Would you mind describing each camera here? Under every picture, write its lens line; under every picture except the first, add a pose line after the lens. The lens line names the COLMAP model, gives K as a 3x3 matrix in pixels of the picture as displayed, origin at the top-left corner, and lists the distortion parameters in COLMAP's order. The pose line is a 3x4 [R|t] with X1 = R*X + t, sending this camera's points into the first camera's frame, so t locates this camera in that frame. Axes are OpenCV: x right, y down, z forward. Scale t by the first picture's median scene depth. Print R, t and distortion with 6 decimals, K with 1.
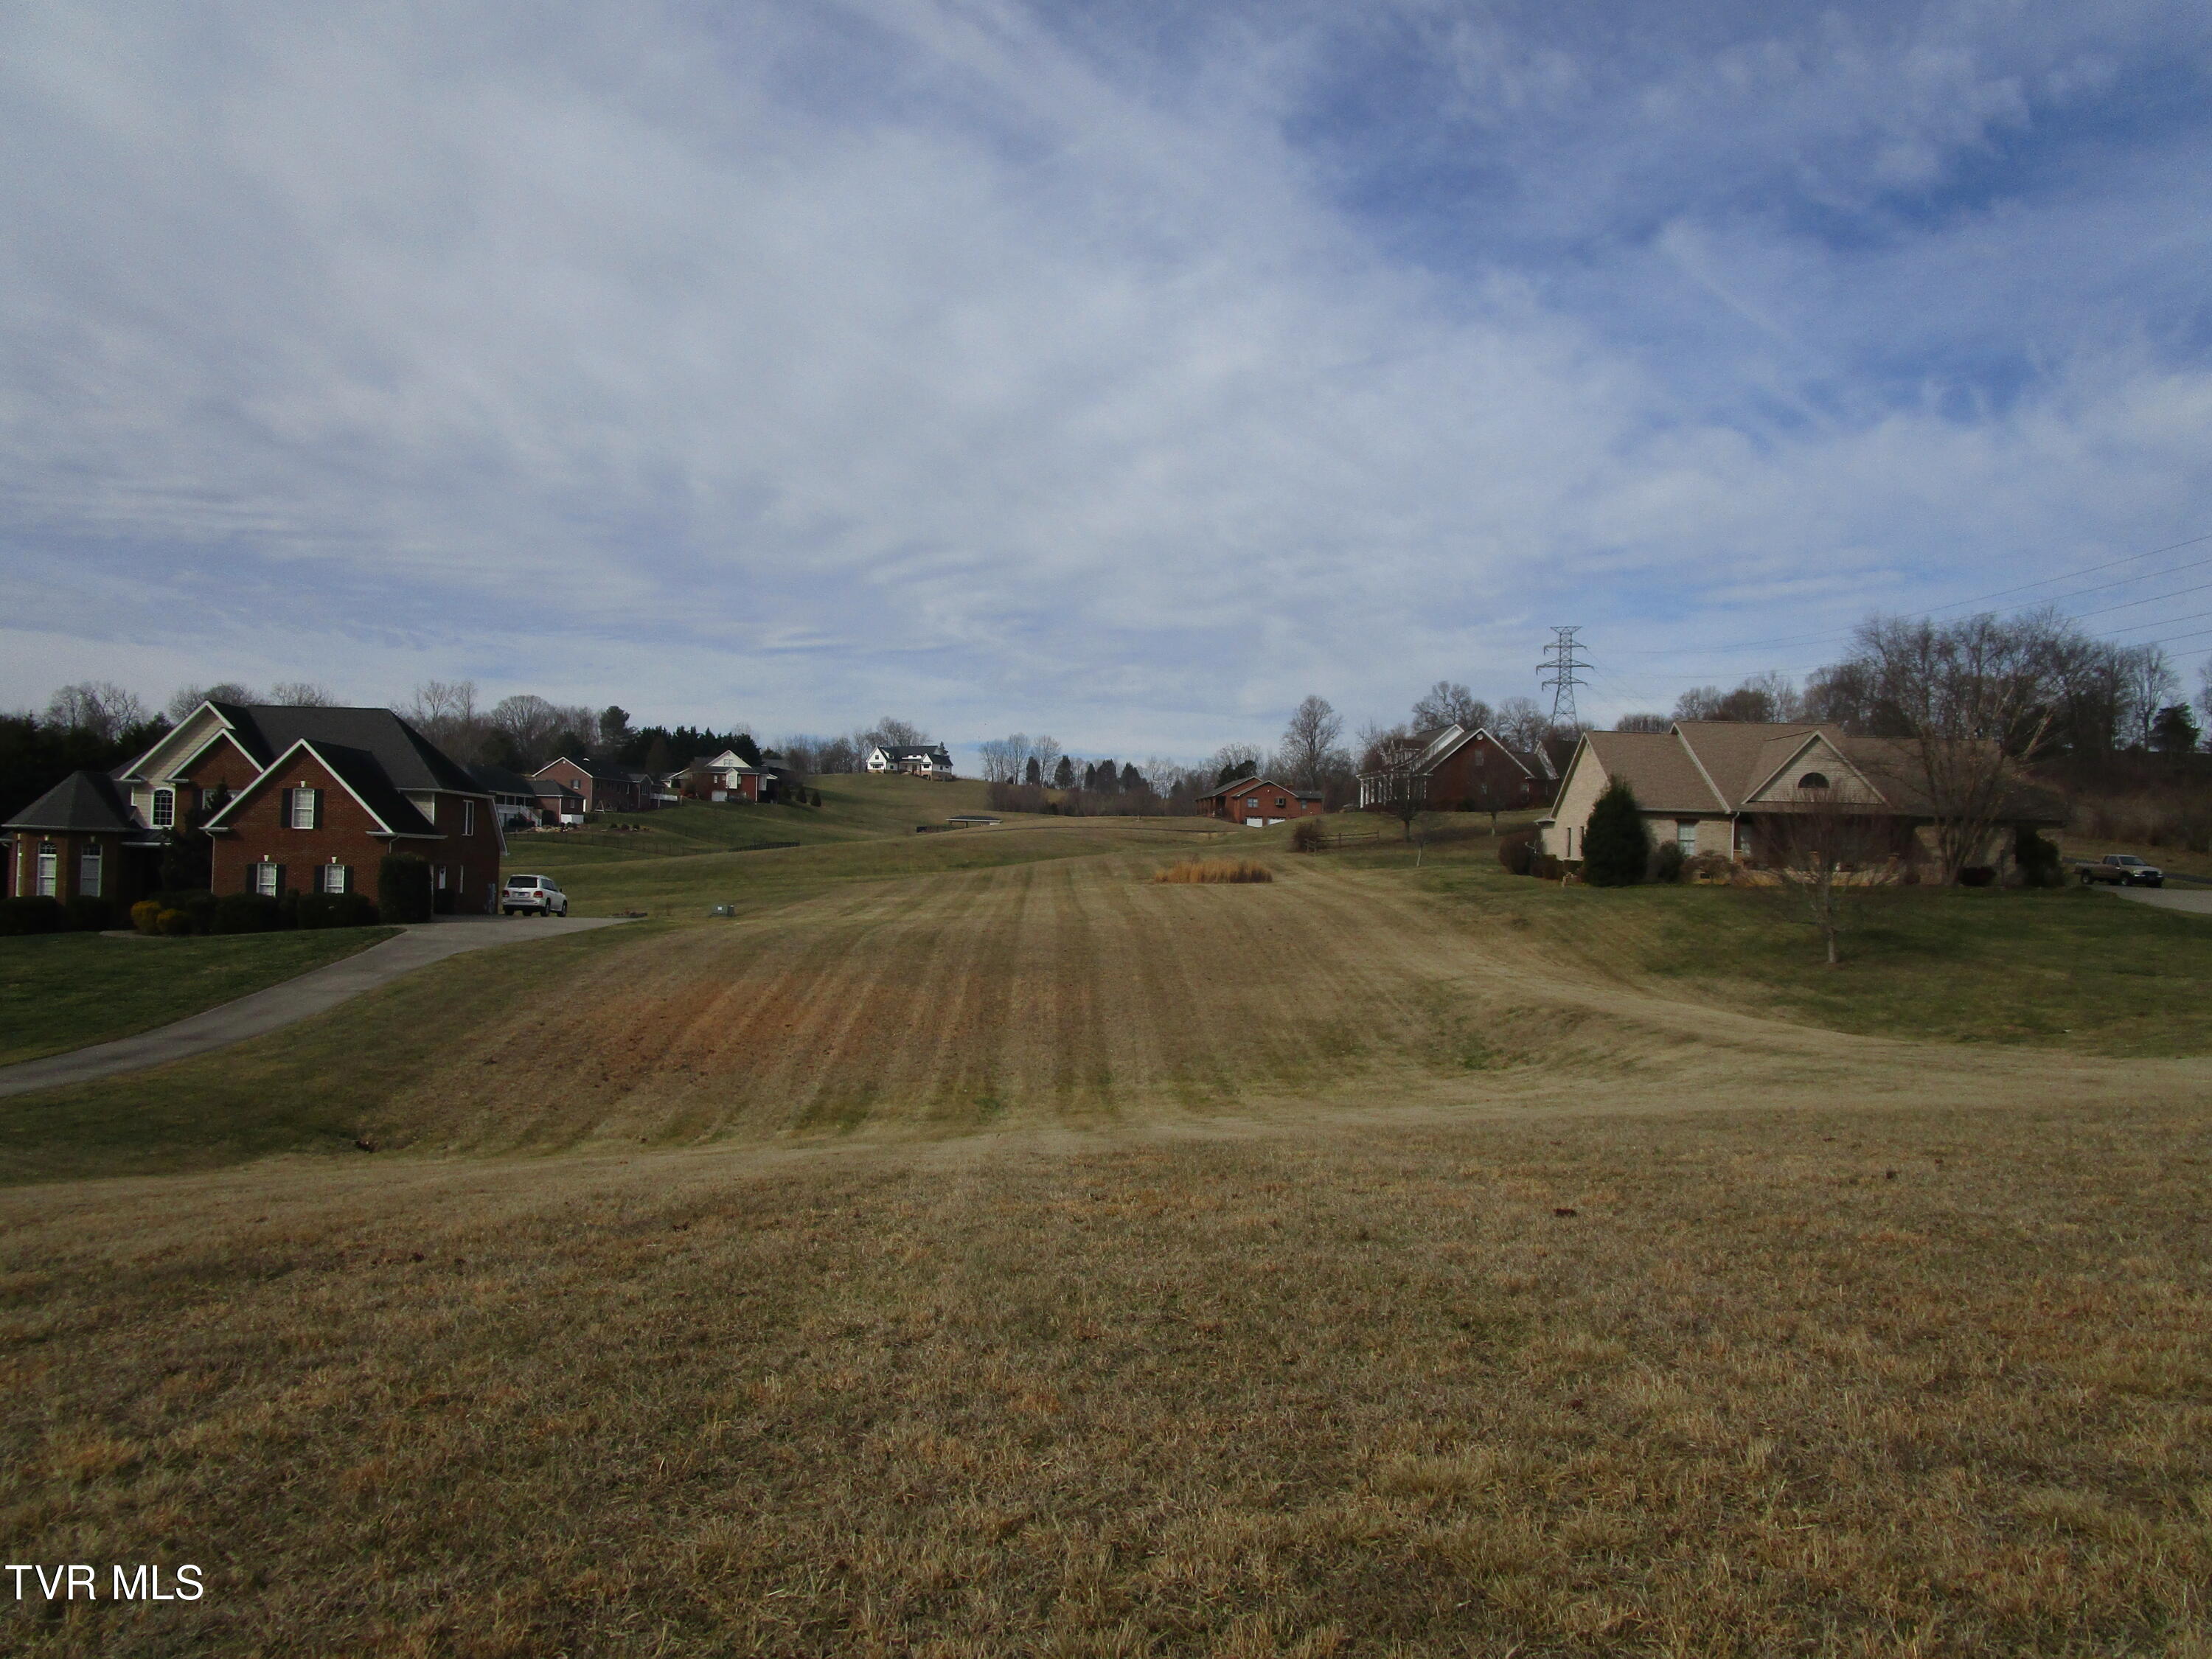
lens RADIAL K [[1566.9, 0, 1088.1], [0, 1566.9, 829.1], [0, 0, 1]] dist [-0.035904, 0.005574]
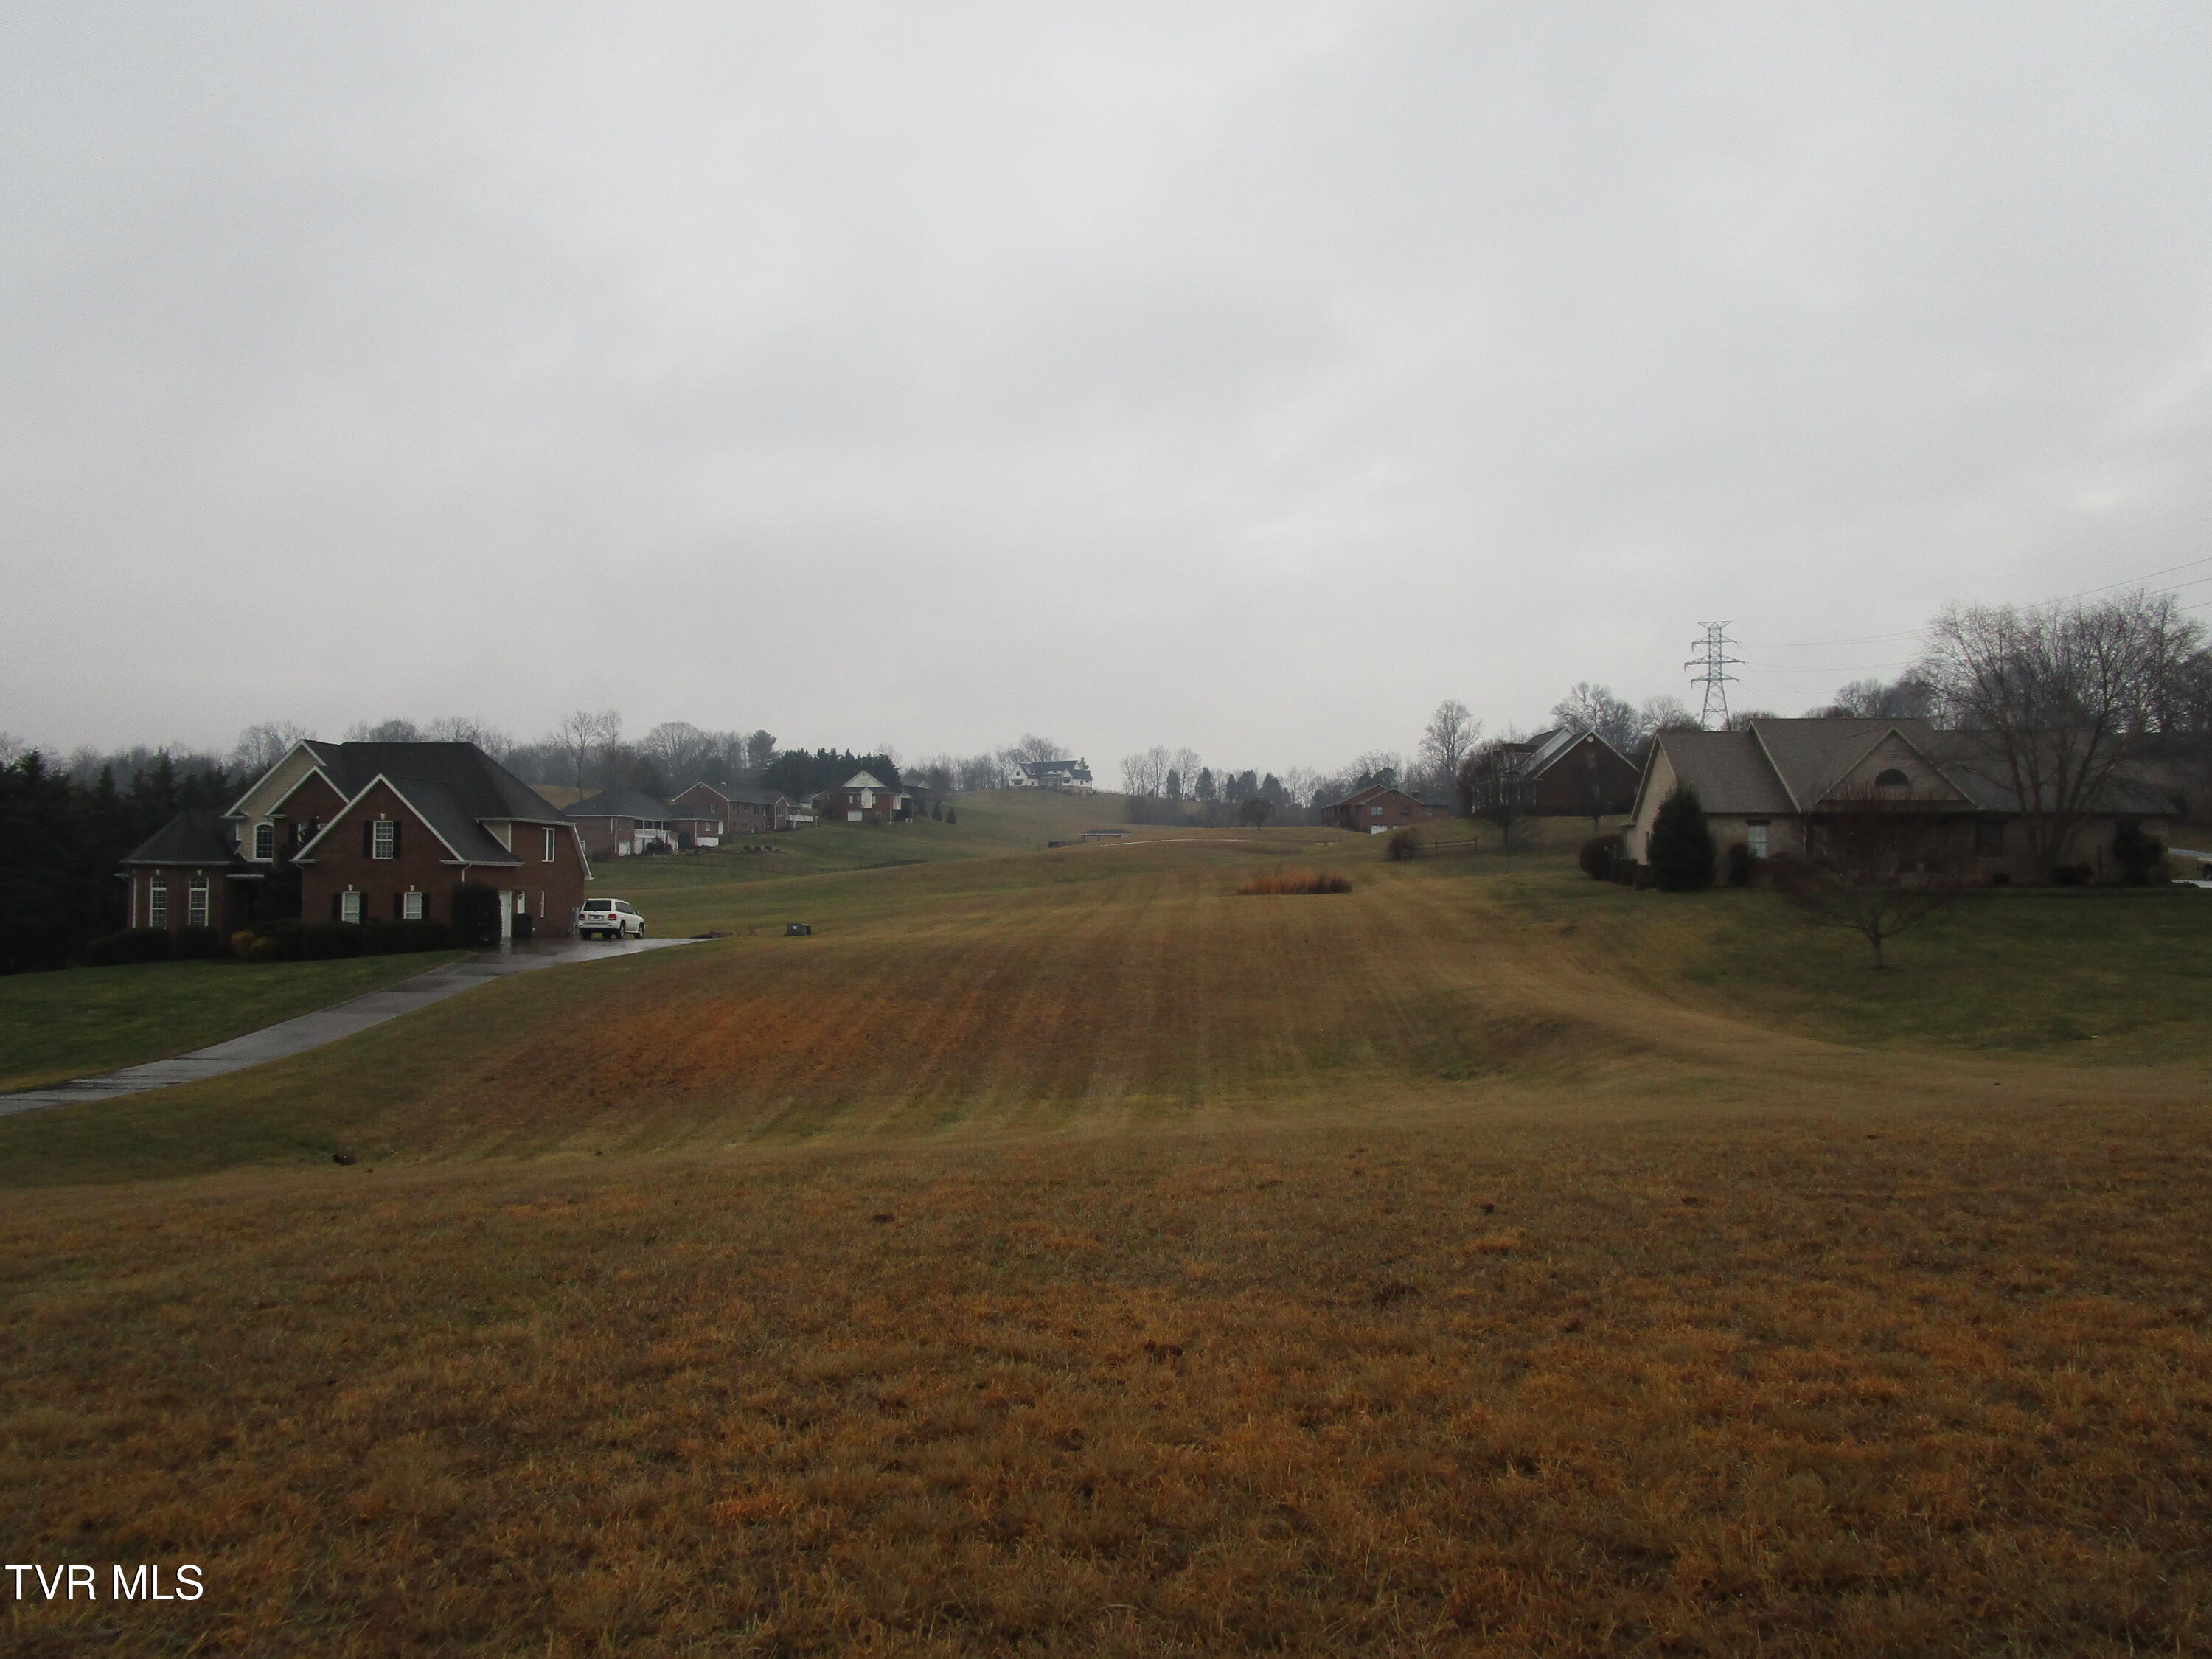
lens RADIAL K [[1566.9, 0, 1088.1], [0, 1566.9, 829.1], [0, 0, 1]] dist [-0.035904, 0.005574]
pose [[0.994853, -0.021408, -0.099043, 0.057285], [0.020619, 0.999747, -0.008992, -0.000755], [0.099210, 0.006903, 0.995043, -0.003793]]
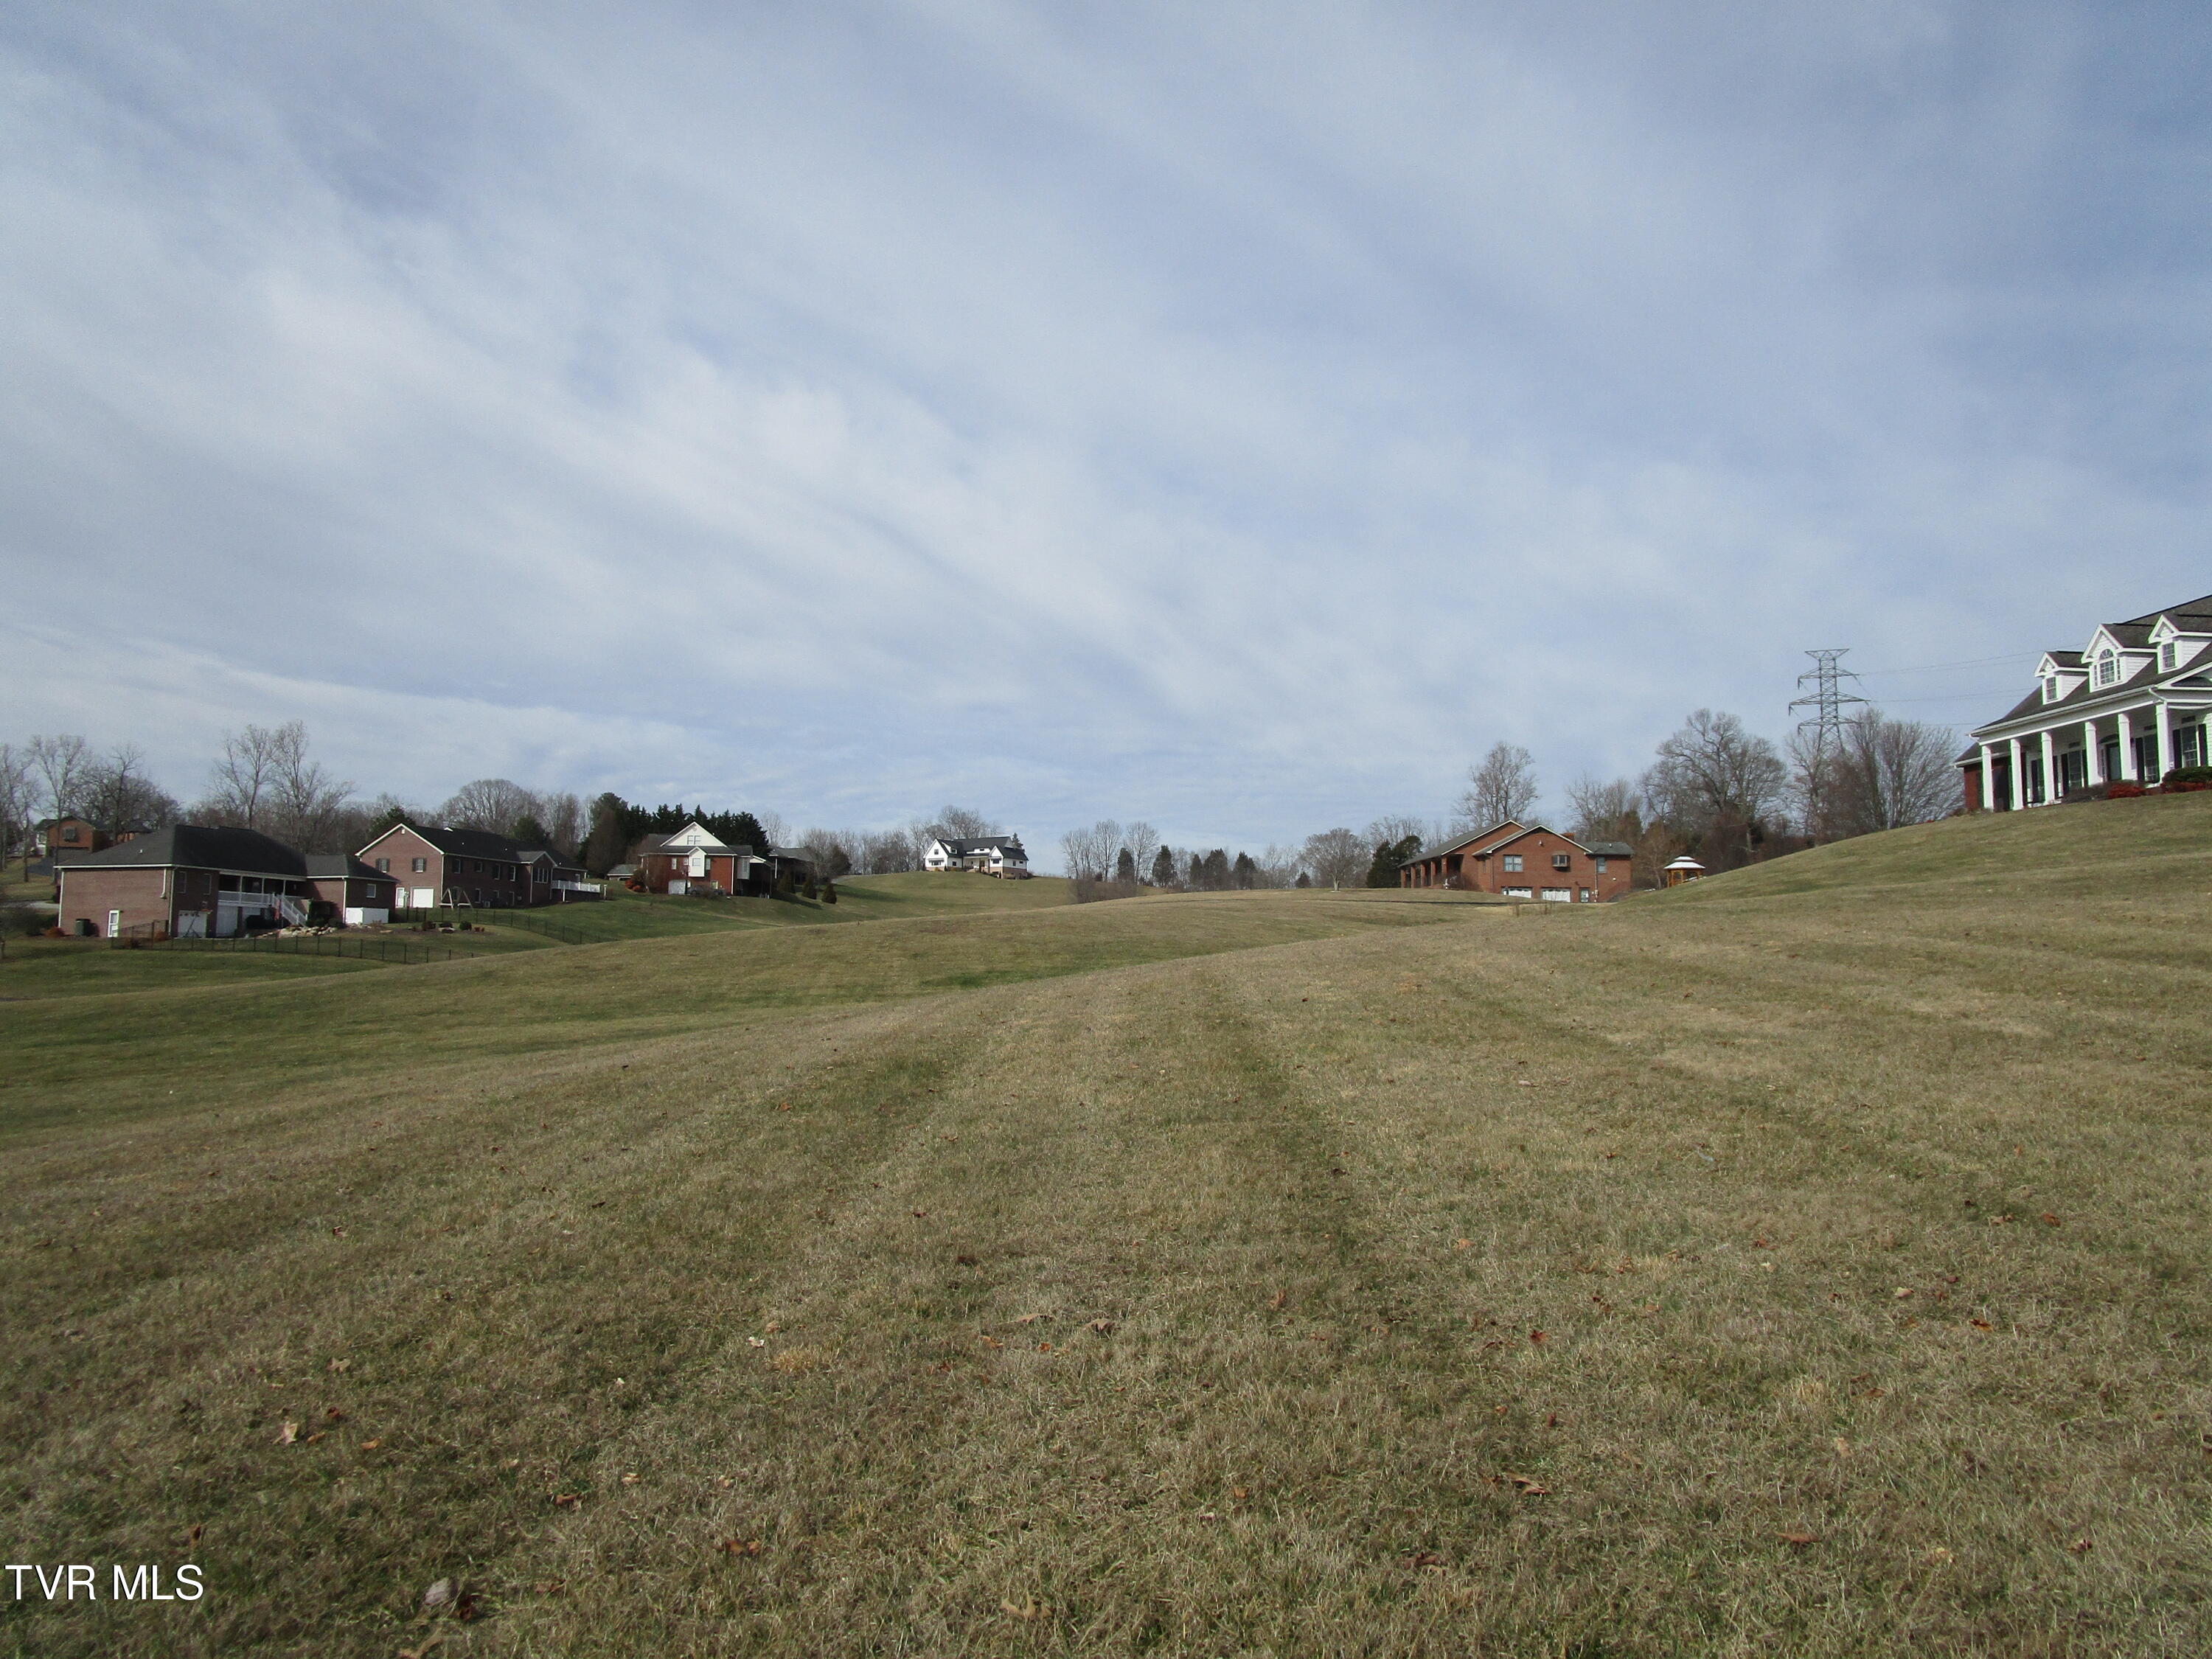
lens RADIAL K [[1560.9, 0, 1088.9], [0, 1560.9, 875.7], [0, 0, 1]] dist [-0.036967, 0.011862]
pose [[0.998163, -0.022440, -0.056271, -0.053540], [0.019954, 0.998816, -0.044358, 0.027433], [0.057200, 0.043154, 0.997430, 1.136035]]
